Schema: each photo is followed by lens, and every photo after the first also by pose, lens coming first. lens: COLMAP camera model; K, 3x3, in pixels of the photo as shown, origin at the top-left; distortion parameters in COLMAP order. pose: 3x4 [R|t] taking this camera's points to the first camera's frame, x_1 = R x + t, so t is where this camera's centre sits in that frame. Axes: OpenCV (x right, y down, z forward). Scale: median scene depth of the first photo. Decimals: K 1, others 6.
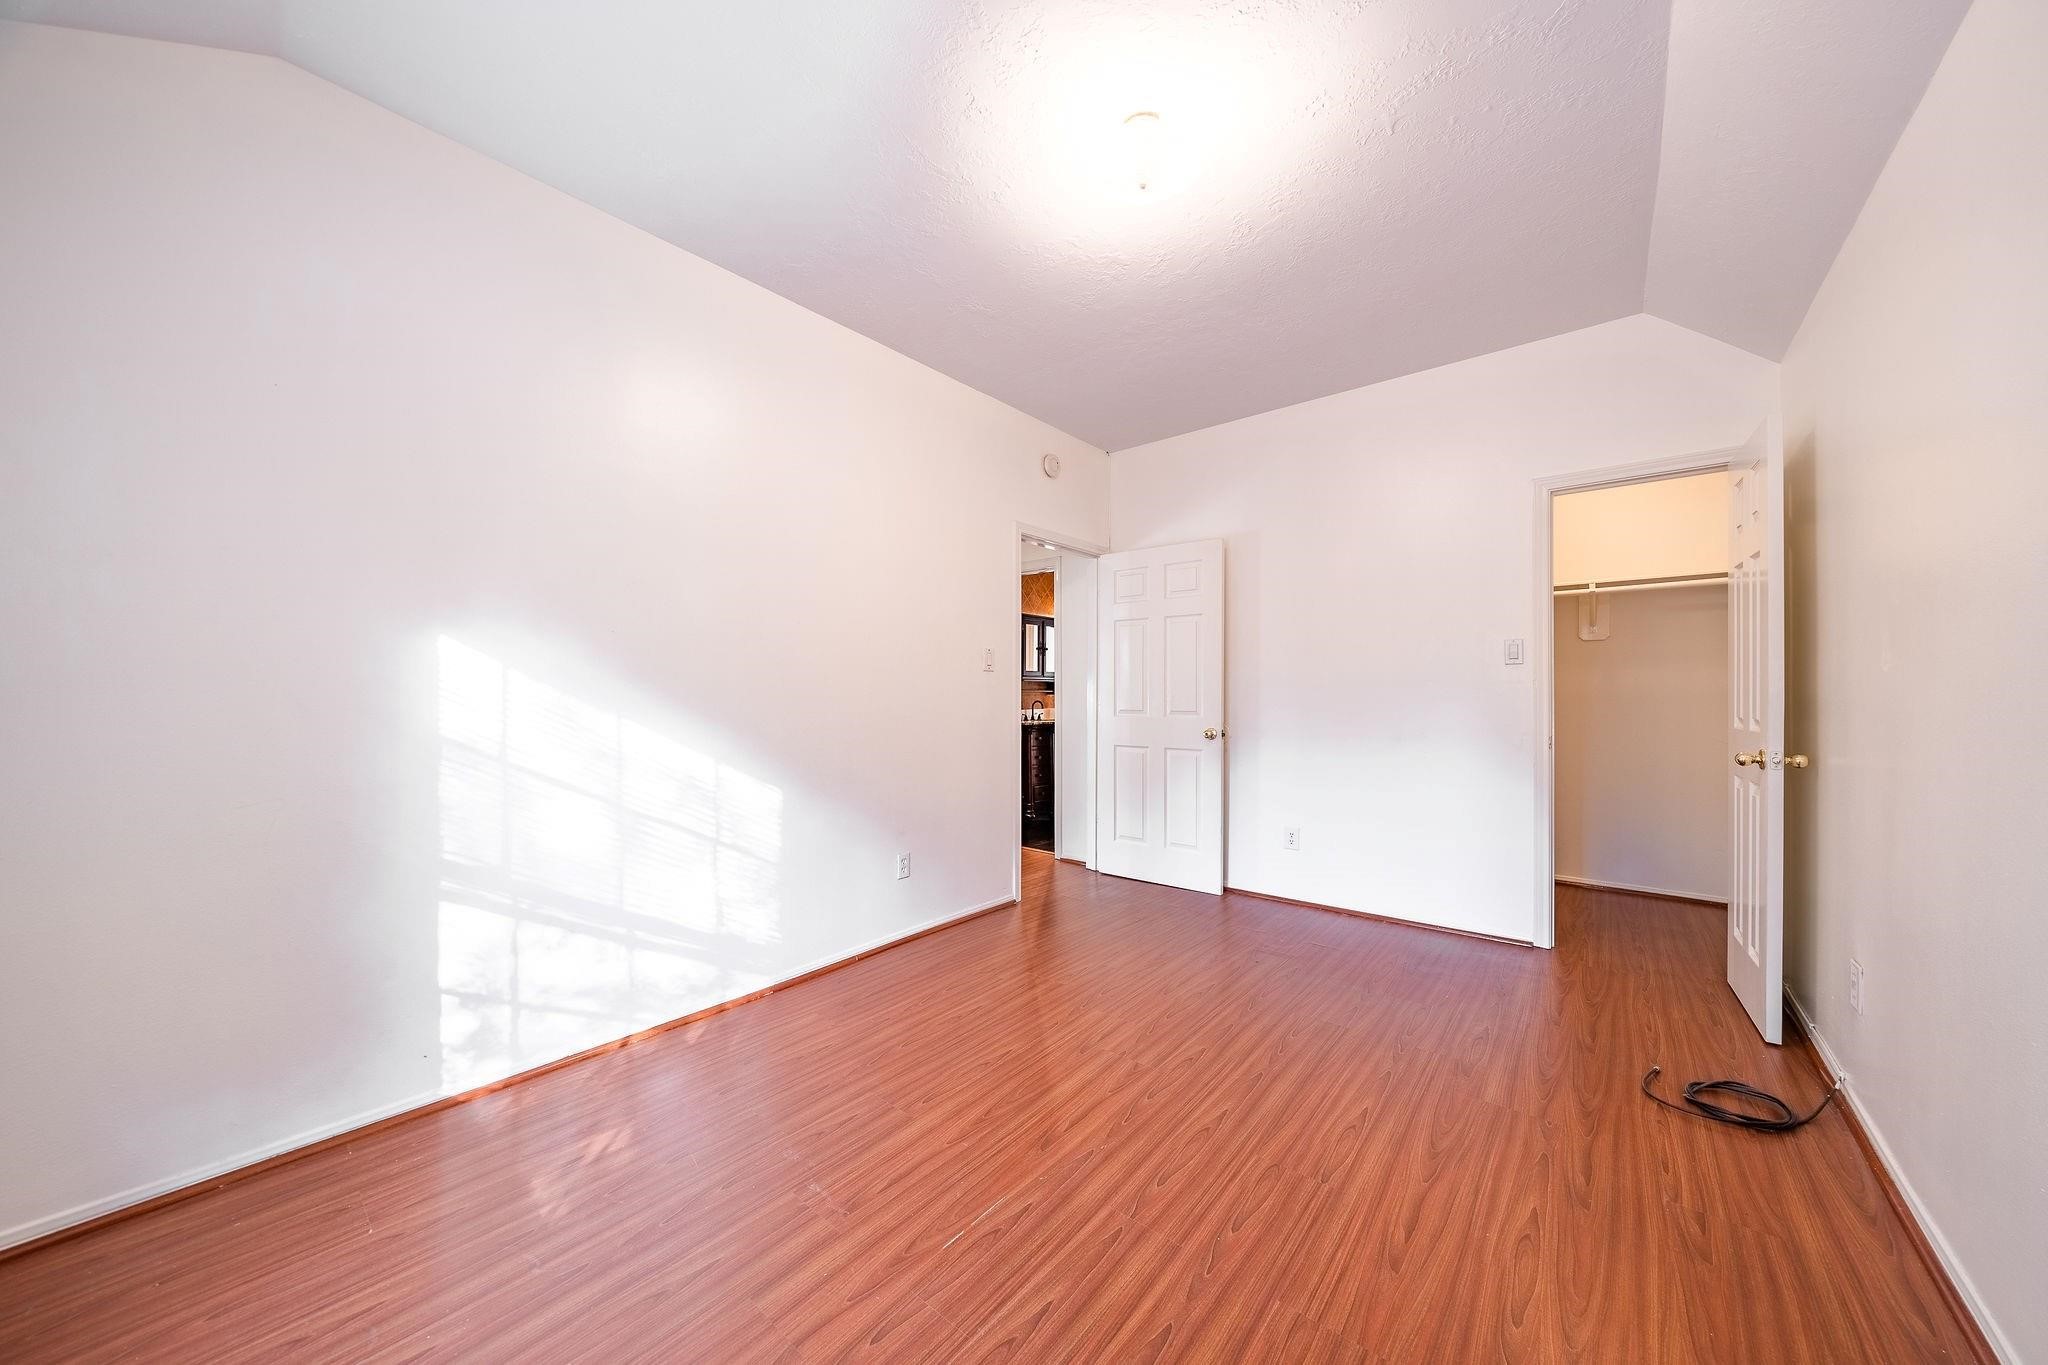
lens RADIAL K [[716.6, 0, 1044.5], [0, 716.6, 695.5], [0, 0, 1]] dist [-0.001029, -0.000082]
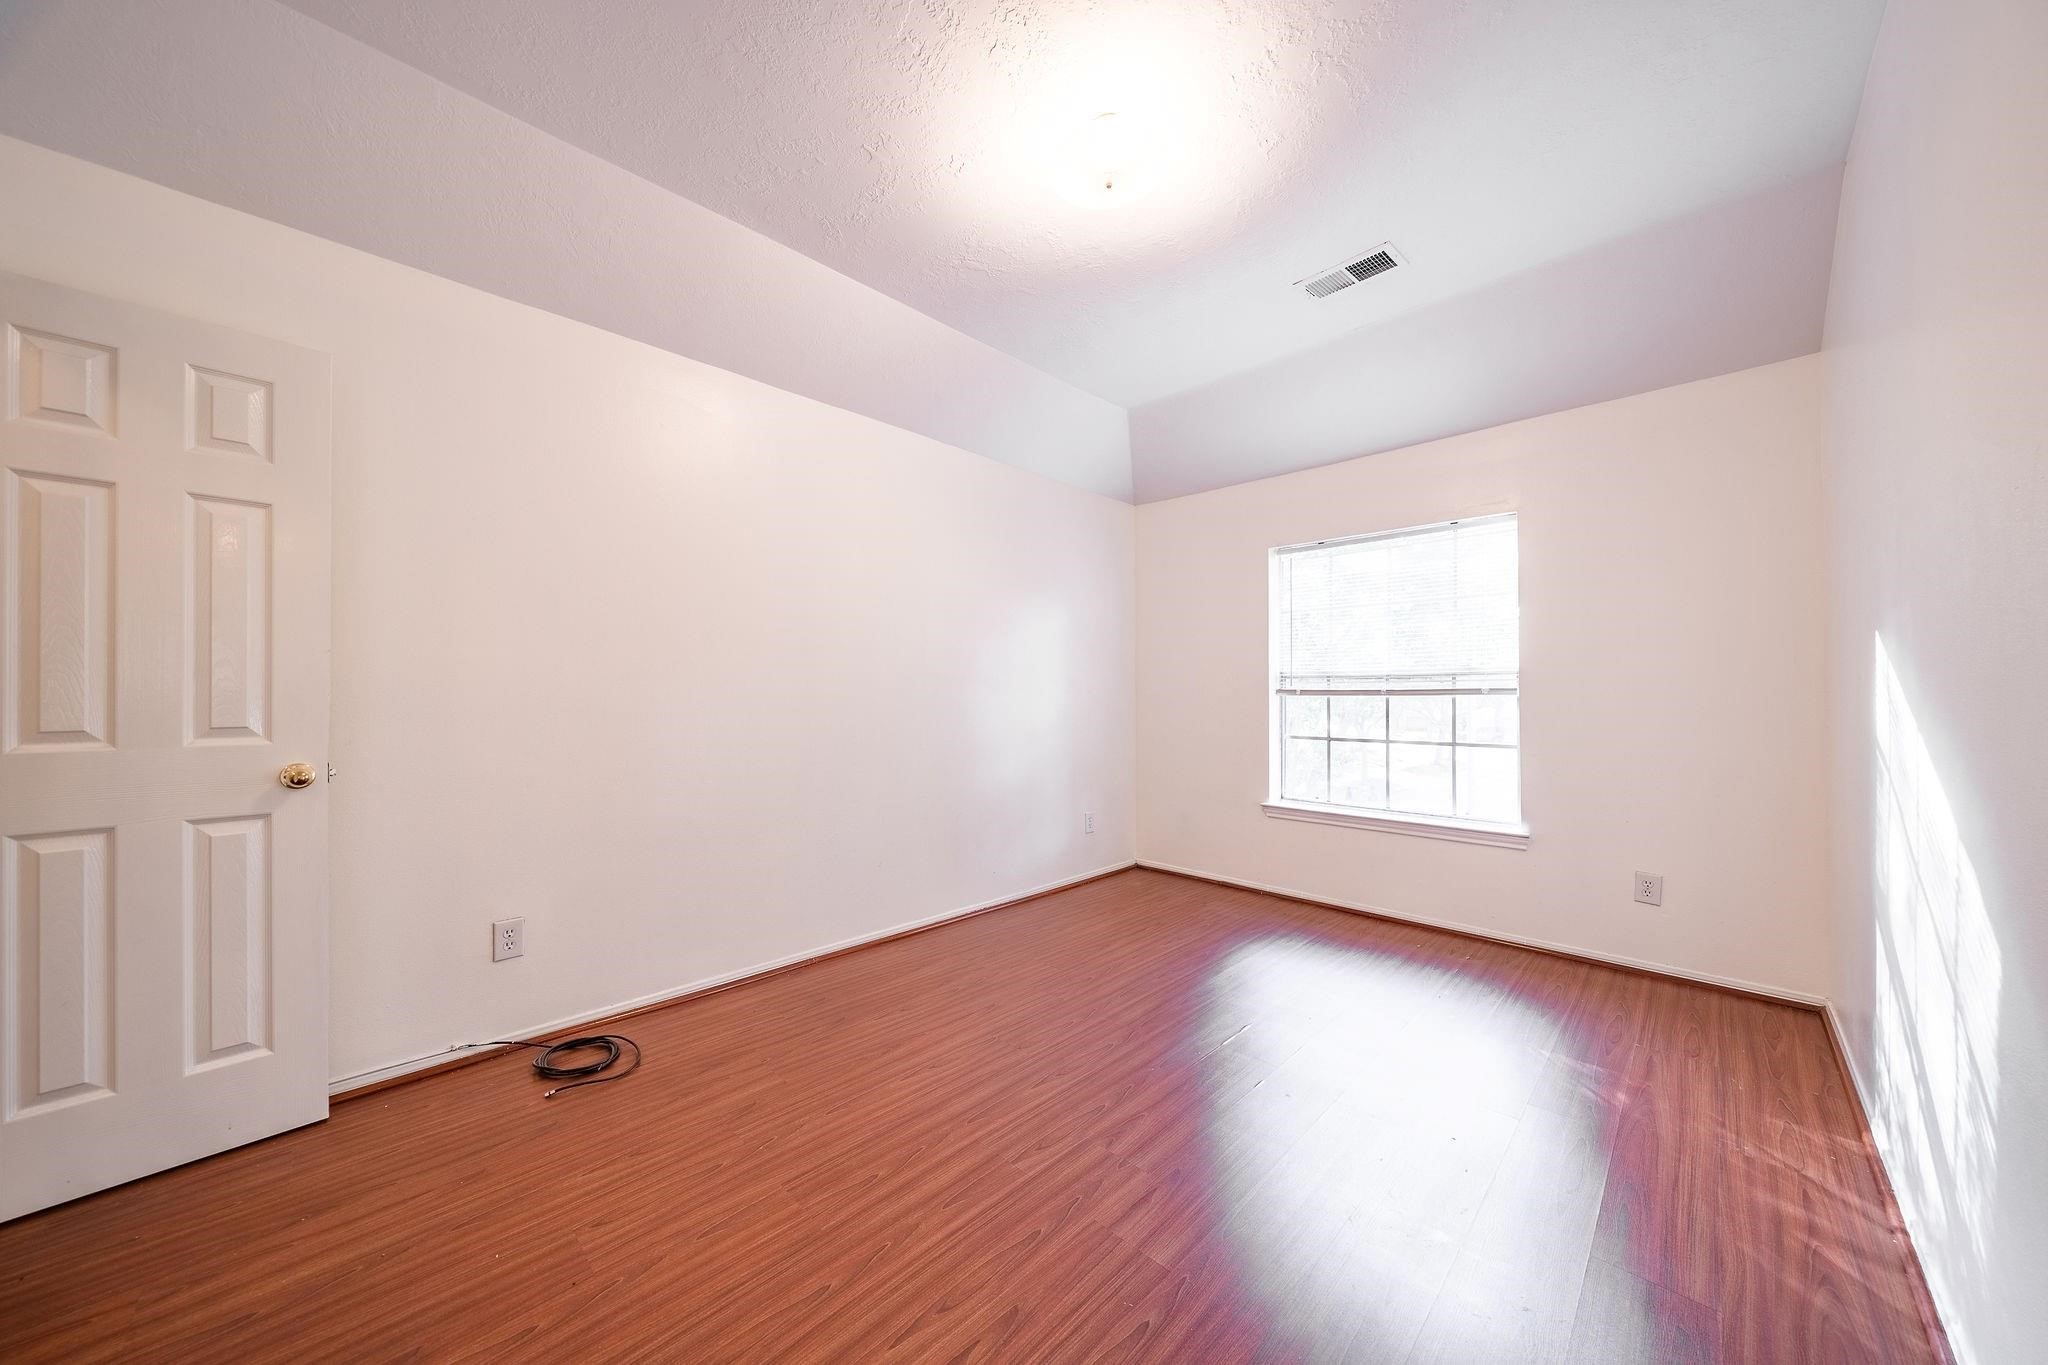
lens RADIAL K [[716.6, 0, 1044.5], [0, 716.6, 695.5], [0, 0, 1]] dist [-0.001029, -0.000082]
pose [[-0.996489, 0.001367, 0.083717, 0.142917], [0.000955, 0.999987, -0.004958, 0.007556], [-0.083723, -0.004860, -0.996477, 1.972754]]
